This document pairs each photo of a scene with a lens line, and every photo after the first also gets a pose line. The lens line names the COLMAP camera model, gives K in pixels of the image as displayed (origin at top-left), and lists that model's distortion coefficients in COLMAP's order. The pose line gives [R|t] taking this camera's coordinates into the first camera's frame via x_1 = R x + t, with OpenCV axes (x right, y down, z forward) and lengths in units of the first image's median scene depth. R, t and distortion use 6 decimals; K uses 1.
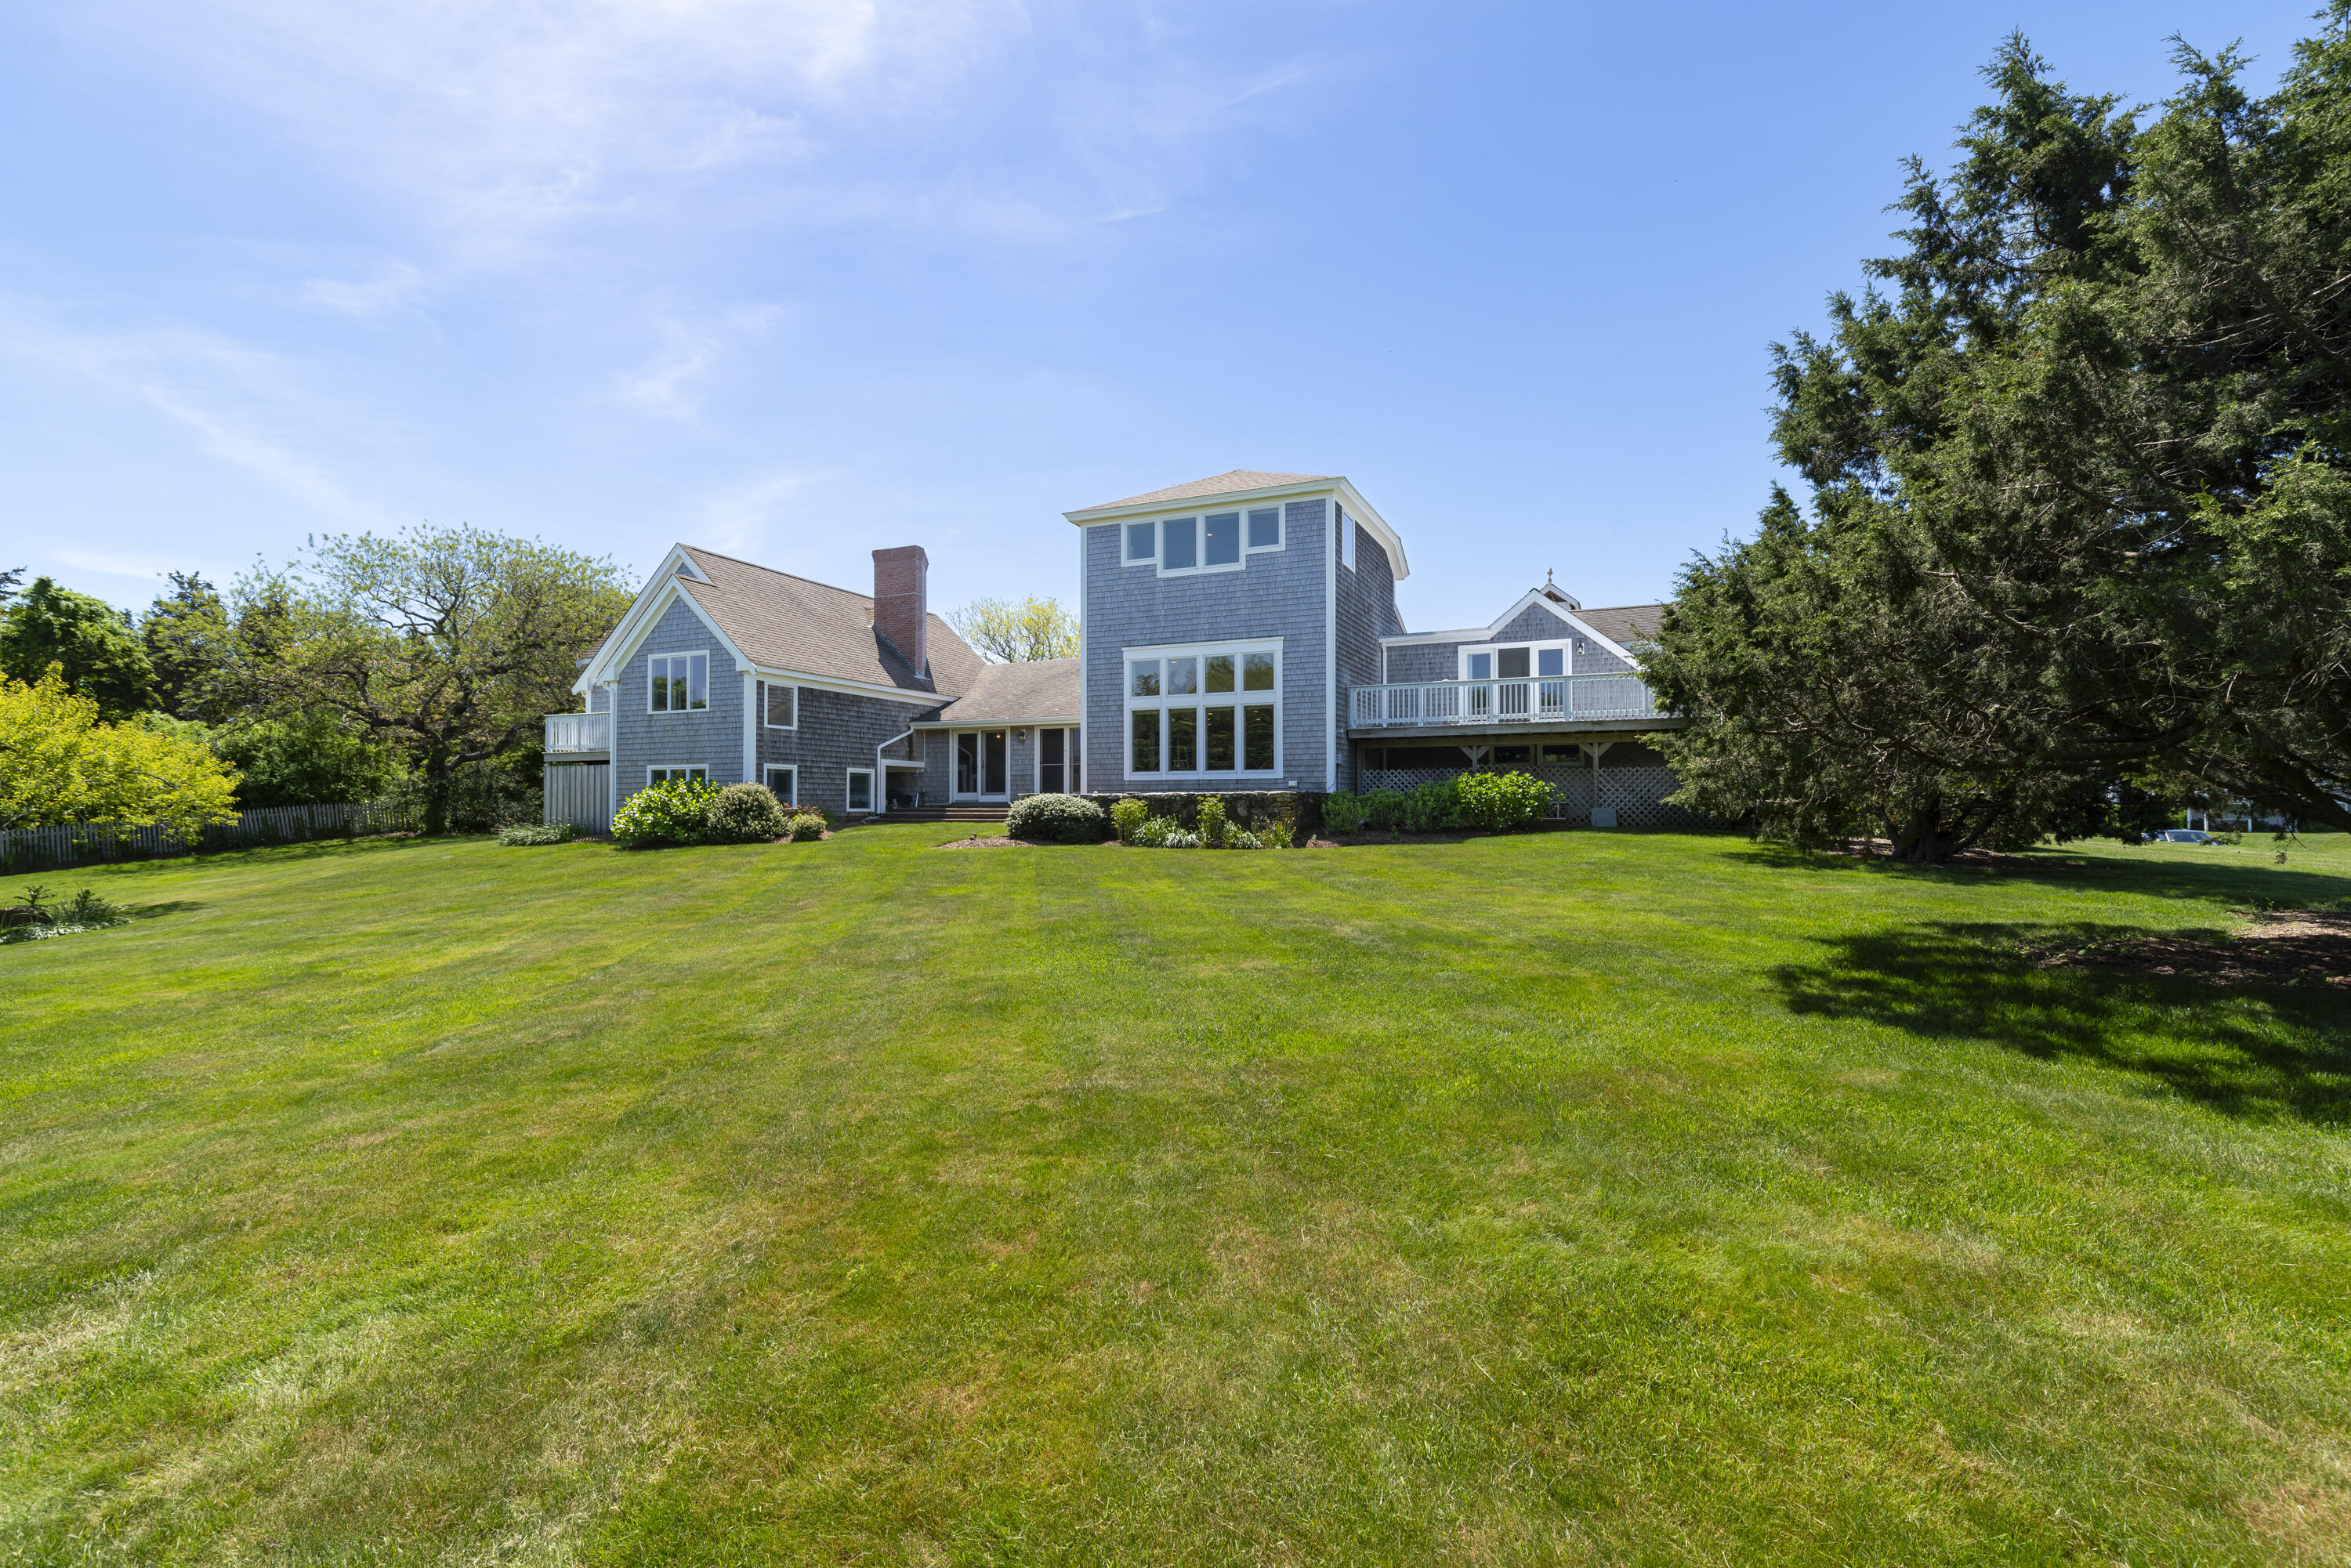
lens RADIAL K [[1046.9, 0, 1175.5], [0, 1046.9, 784.0], [0, 0, 1]] dist [0.000661, 0.000049]
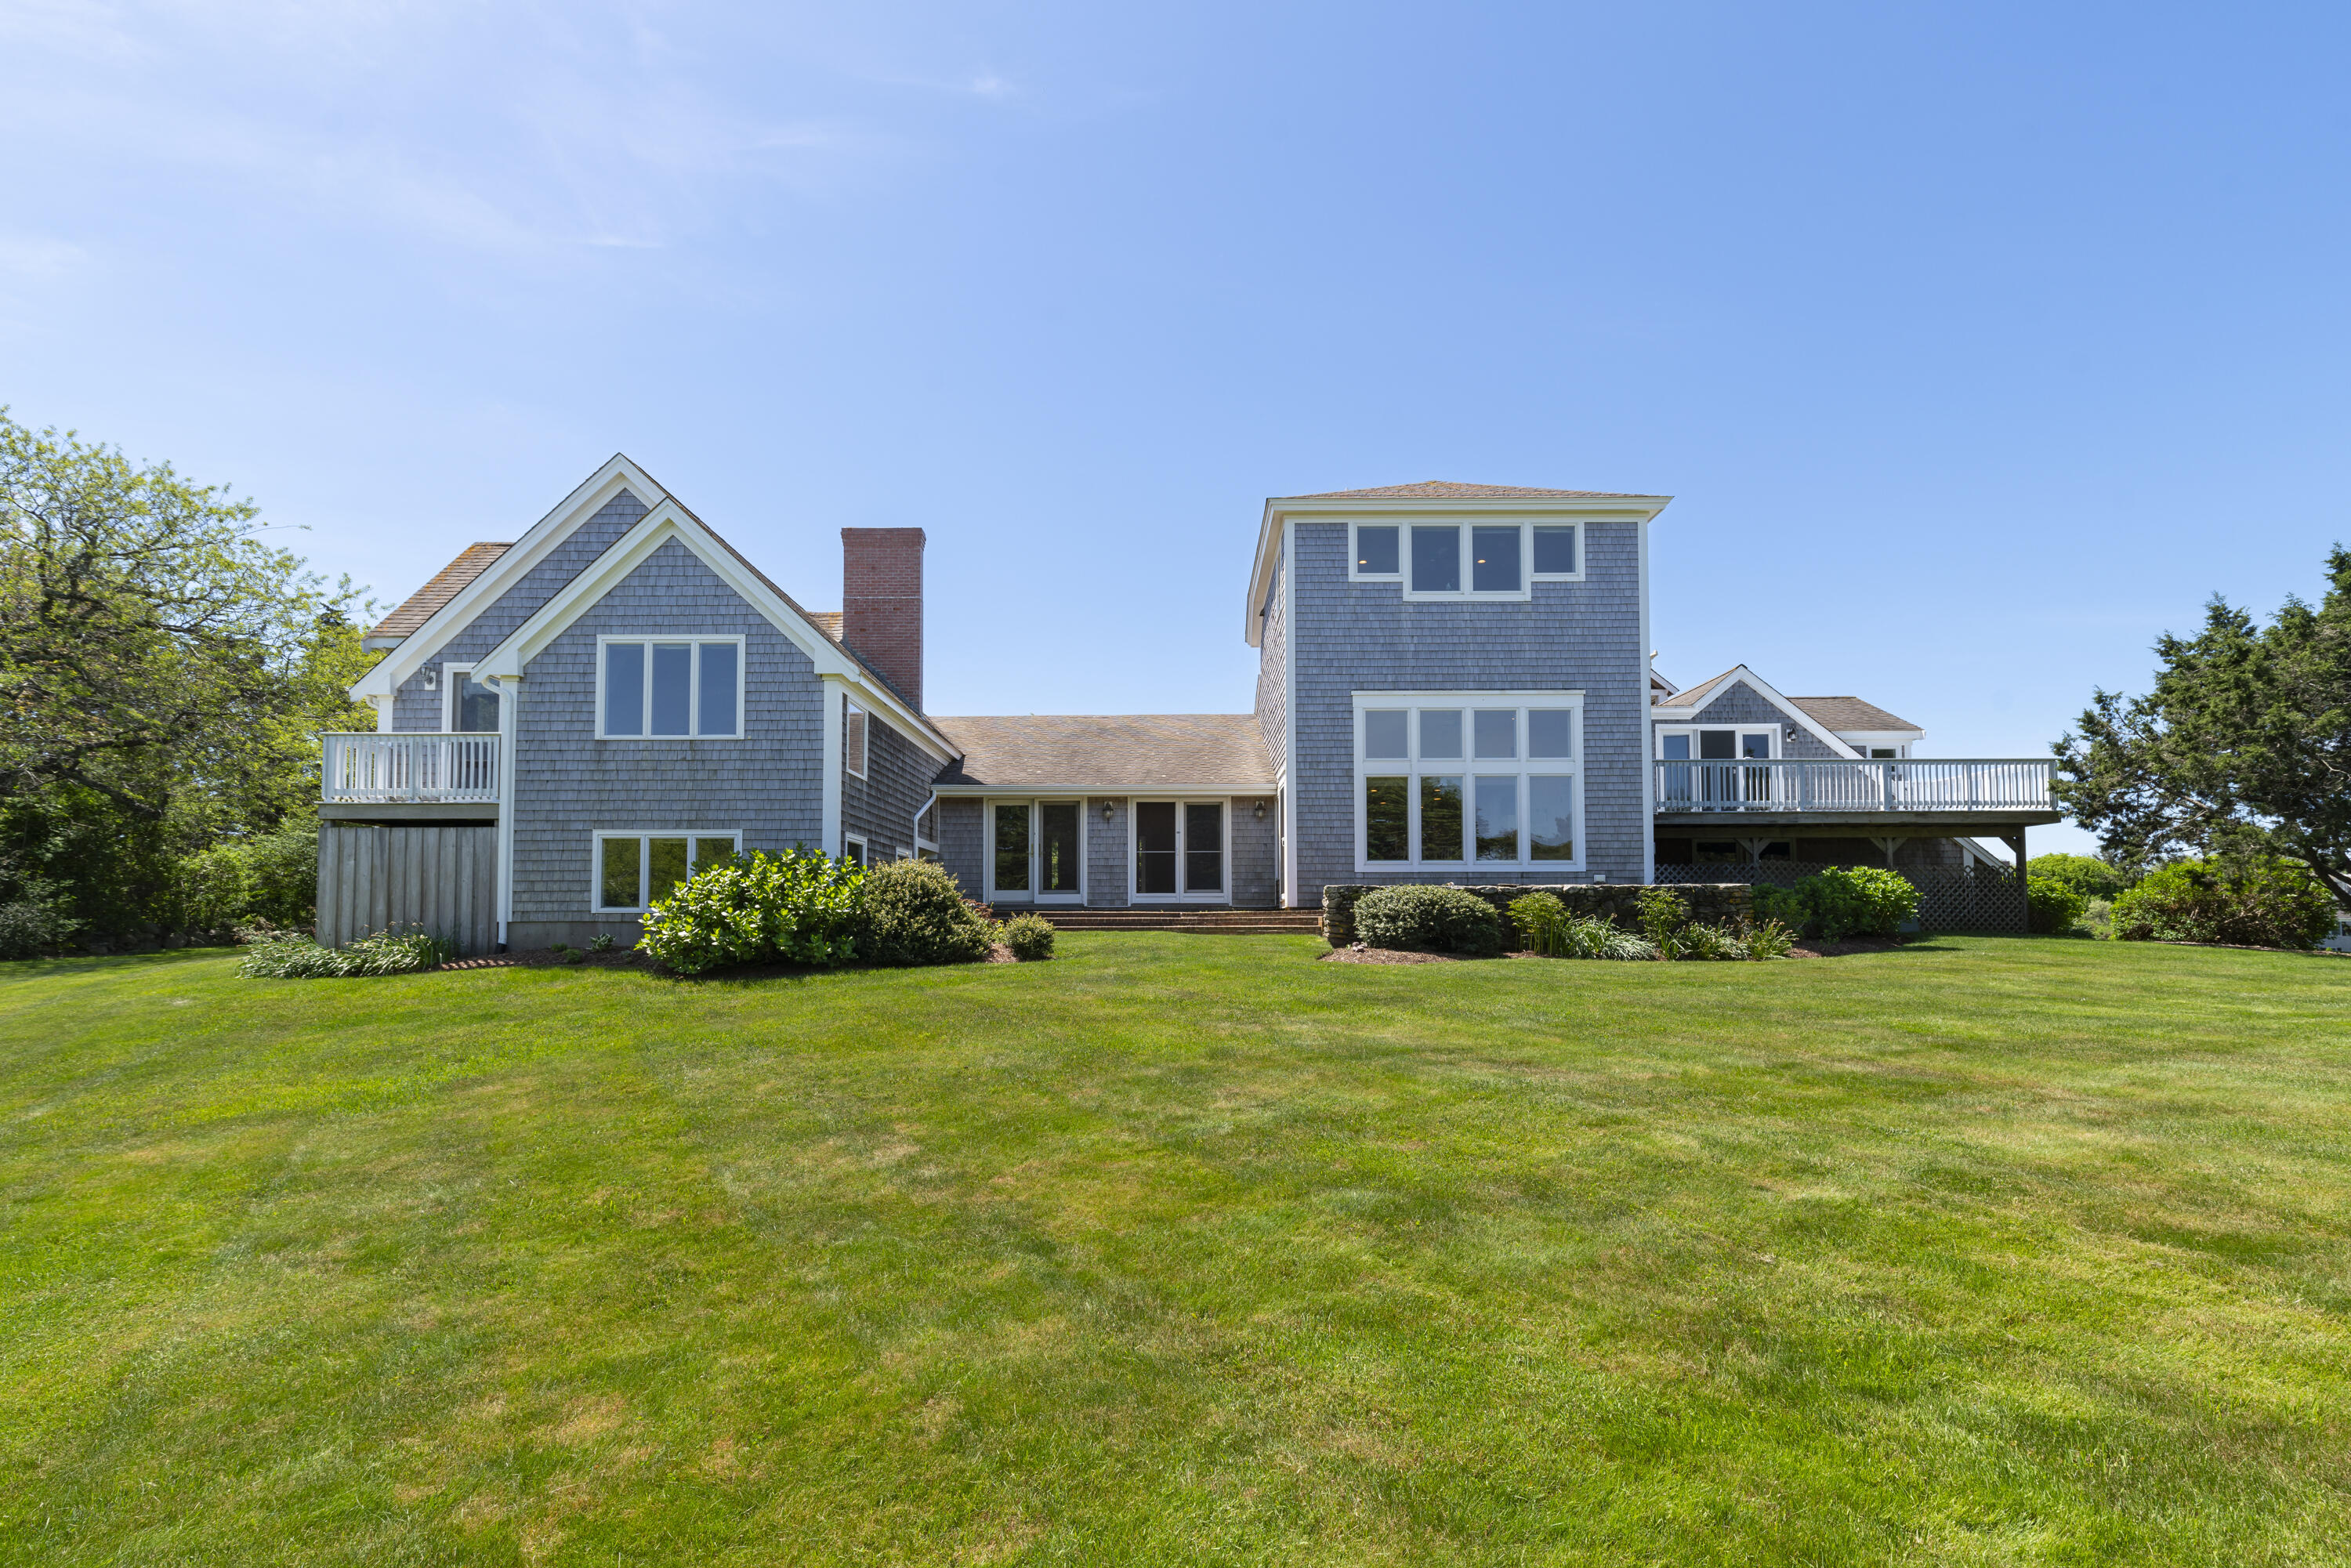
lens RADIAL K [[1102.5, 0, 1181.2], [0, 1102.5, 873.3], [0, 0, 1]] dist [-0.000358, -0.000008]
pose [[0.917231, 0.019117, 0.397897, -0.448214], [-0.008052, 0.999534, -0.029460, 0.020291], [-0.398275, 0.023818, 0.916957, 0.331367]]
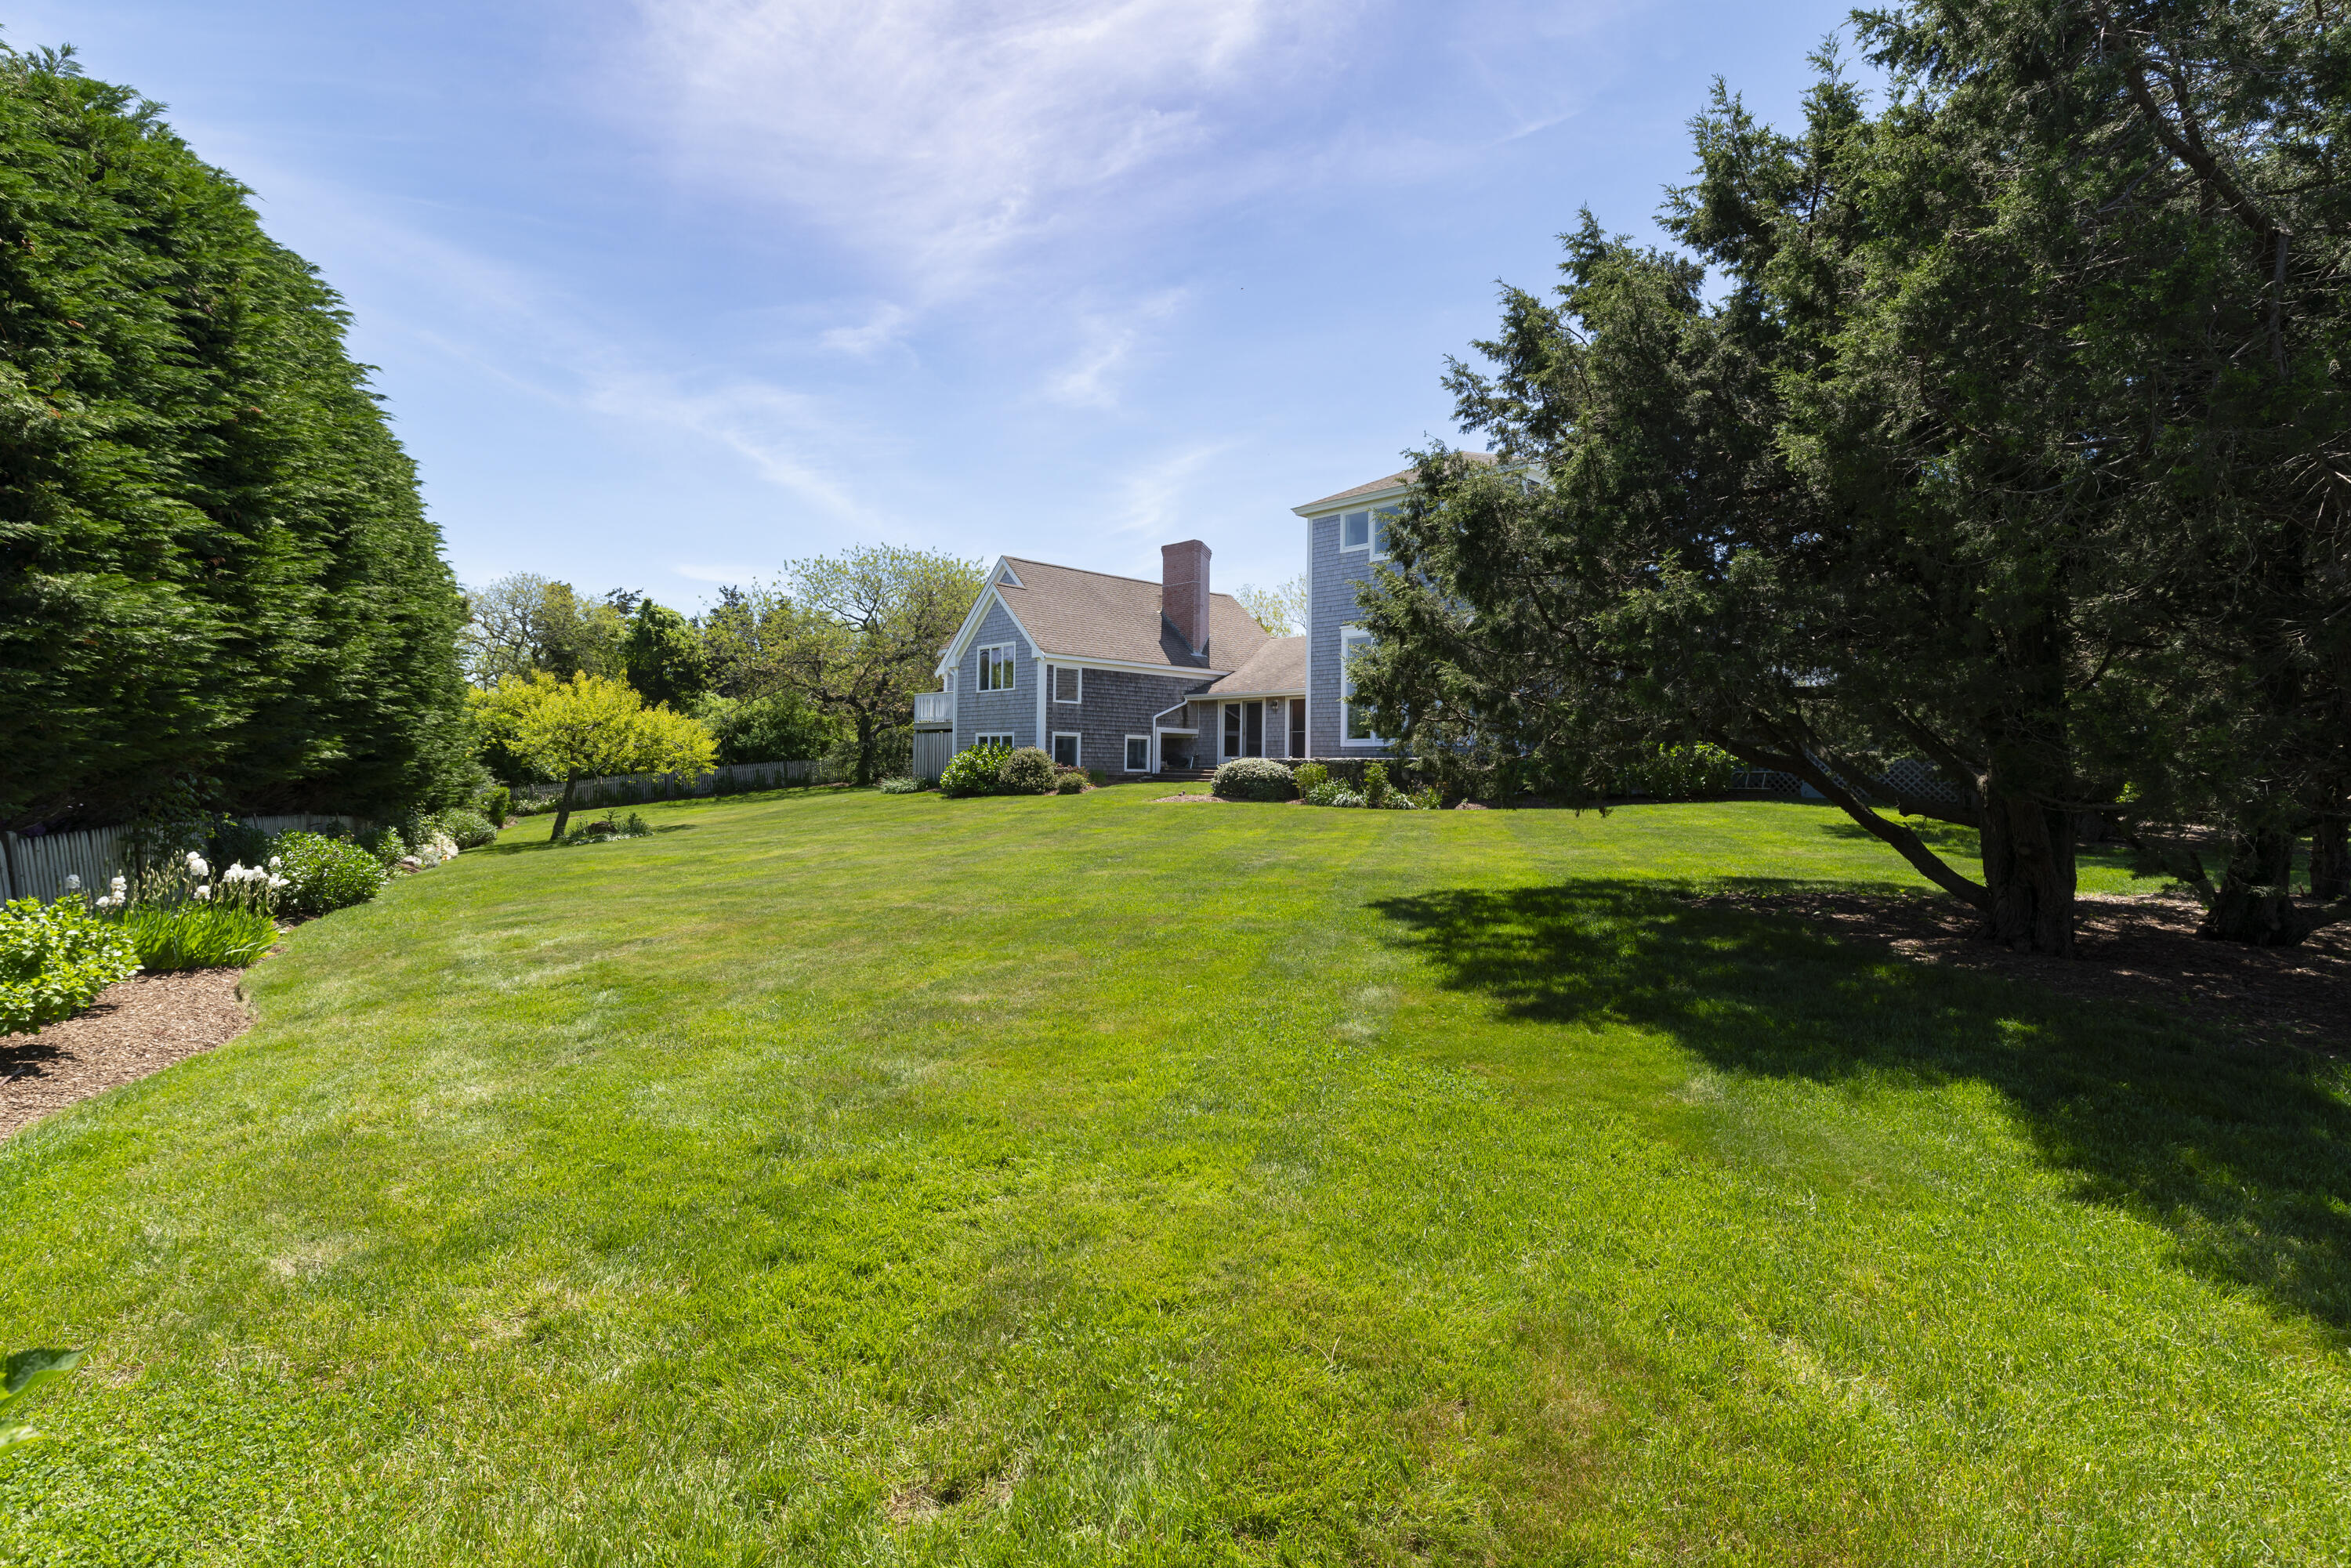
lens RADIAL K [[1077.5, 0, 1144.3], [0, 1077.5, 767.2], [0, 0, 1]] dist [0.001385, 0.000075]
pose [[0.917037, 0.012520, -0.398606, 0.207249], [-0.004706, 0.999777, 0.020575, -0.003932], [0.398775, -0.016992, 0.916891, -0.123230]]
